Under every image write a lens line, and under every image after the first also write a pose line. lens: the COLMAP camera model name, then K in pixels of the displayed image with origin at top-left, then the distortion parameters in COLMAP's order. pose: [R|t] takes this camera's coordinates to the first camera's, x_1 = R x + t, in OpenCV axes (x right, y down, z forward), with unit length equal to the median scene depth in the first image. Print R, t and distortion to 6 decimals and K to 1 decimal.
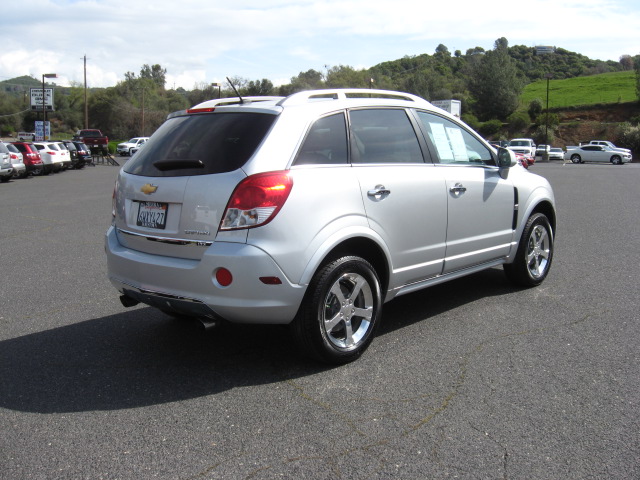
lens RADIAL K [[655.6, 0, 320.0], [0, 655.6, 240.0], [0, 0, 1]] dist [-0.083904, -0.003461]
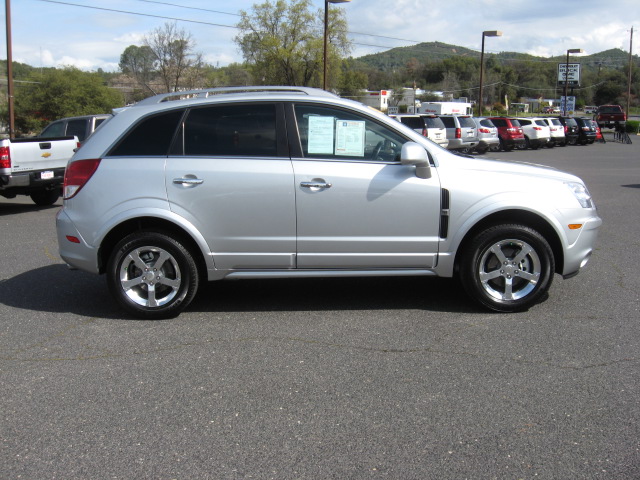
lens RADIAL K [[655.6, 0, 320.0], [0, 655.6, 240.0], [0, 0, 1]] dist [-0.083904, -0.003461]
pose [[0.675746, 0.136747, -0.724339, 0.147360], [-0.107850, 0.990409, 0.086363, -0.012810], [0.729202, 0.019761, 0.684013, 0.054175]]
